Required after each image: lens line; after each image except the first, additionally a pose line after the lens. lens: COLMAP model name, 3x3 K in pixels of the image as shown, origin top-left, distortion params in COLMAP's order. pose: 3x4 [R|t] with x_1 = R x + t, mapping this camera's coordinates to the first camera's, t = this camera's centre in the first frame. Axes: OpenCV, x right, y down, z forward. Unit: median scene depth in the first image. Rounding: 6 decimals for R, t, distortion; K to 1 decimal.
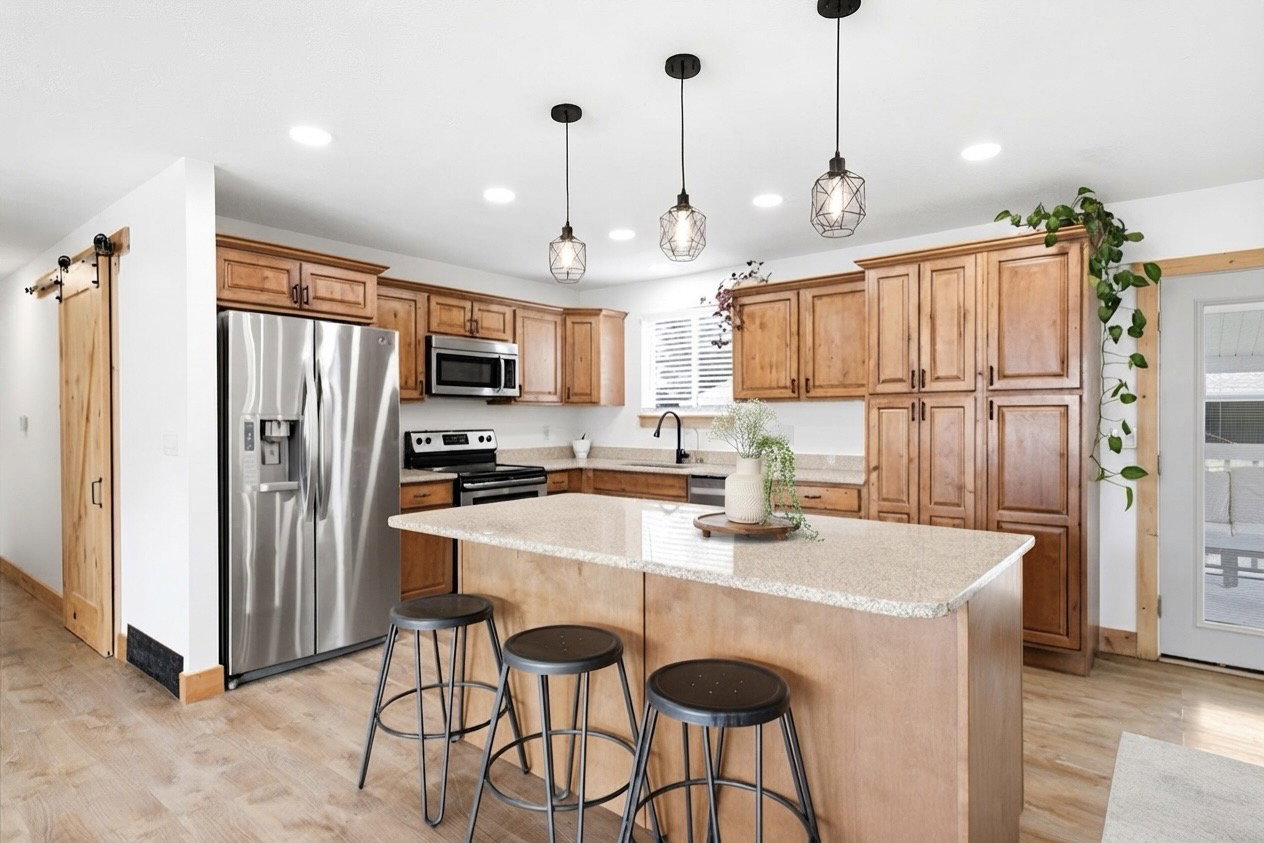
lens RADIAL K [[684.5, 0, 632.0], [0, 684.5, 421.5], [0, 0, 1]] dist [0.027087, 0.000036]
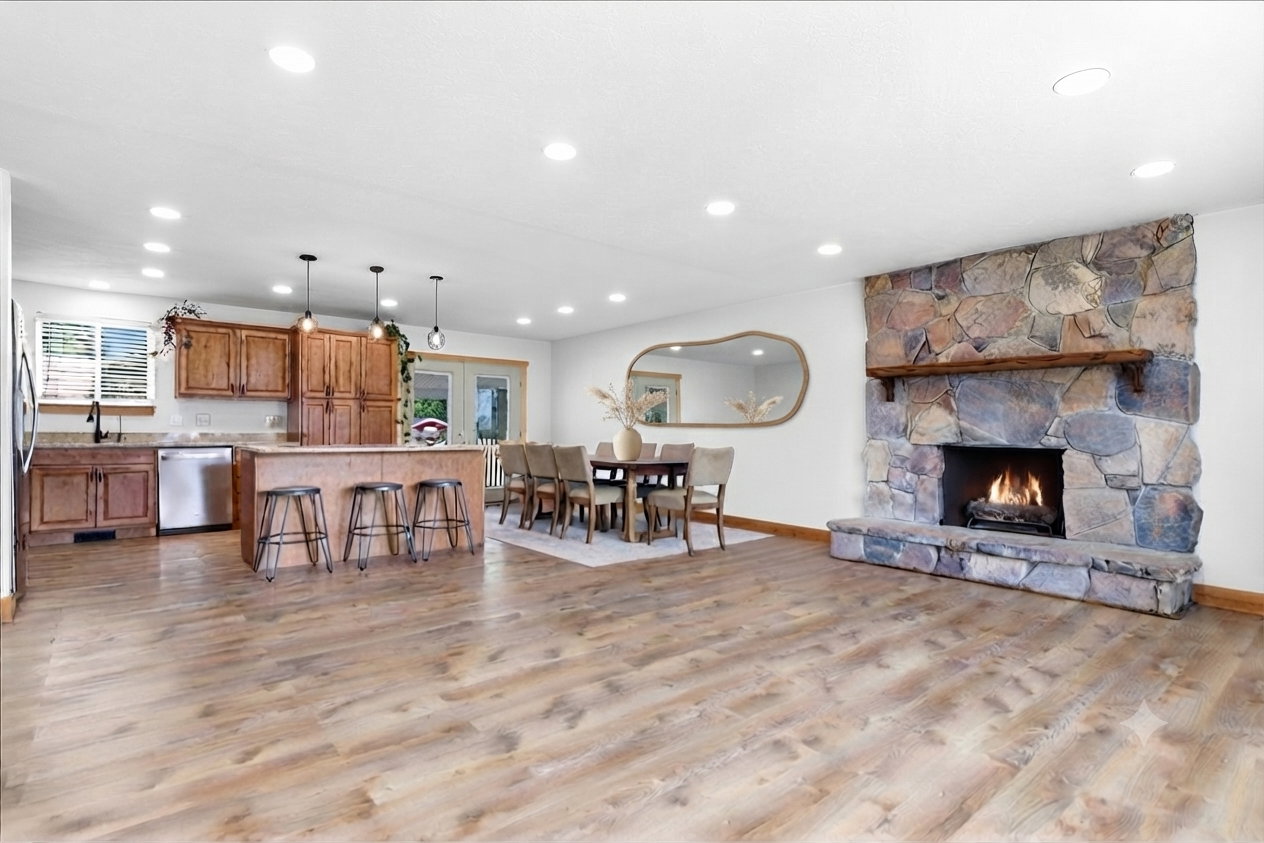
lens RADIAL K [[624.2, 0, 632.8], [0, 624.2, 432.7], [0, 0, 1]] dist [-0.001292, -0.000275]
pose [[0.195992, -0.001022, 0.980605, -1.235525], [-0.005622, 0.999982, 0.002166, 0.052373], [-0.980589, -0.005938, 0.195983, -0.249012]]
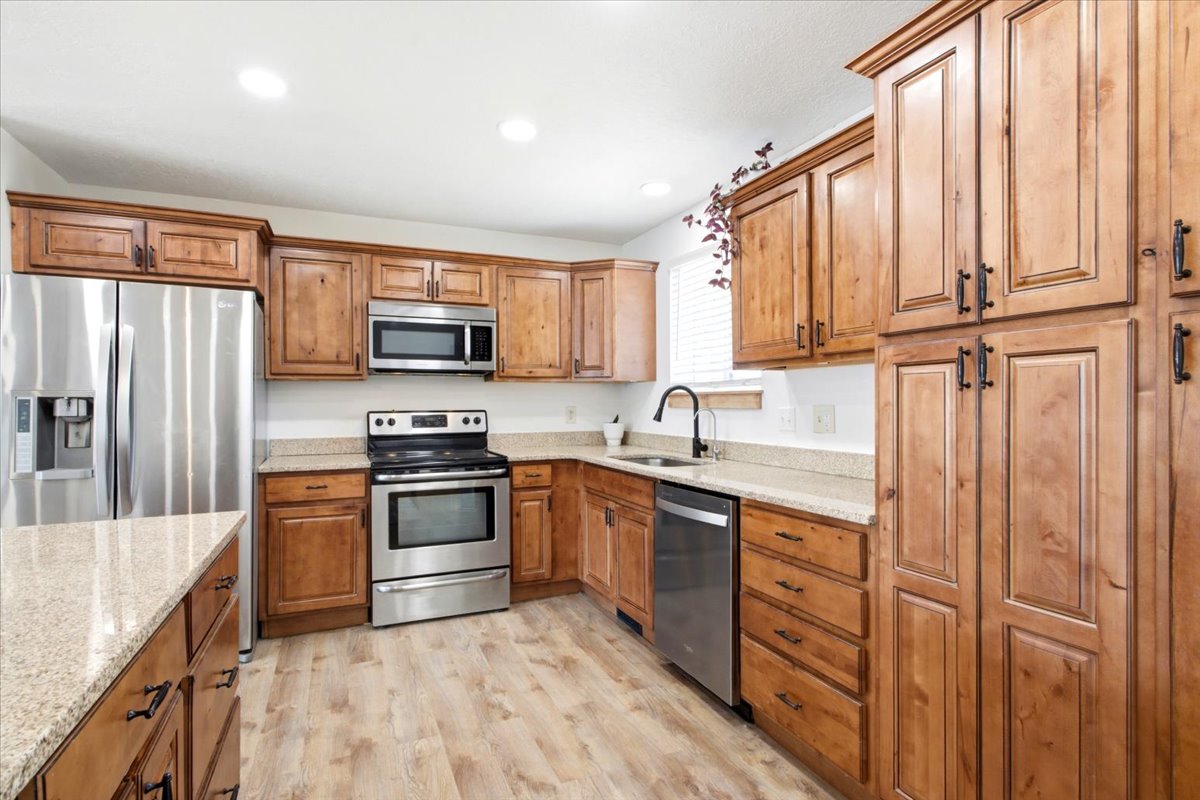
lens RADIAL K [[585.1, 0, 600.0], [0, 585.1, 400.0], [0, 0, 1]] dist [0.000719, 0.000317]
pose [[0.890785, -0.005007, -0.454397, 0.376763], [0.000884, 0.999956, -0.009285, 0.008446], [0.454423, 0.007869, 0.890751, 0.582418]]
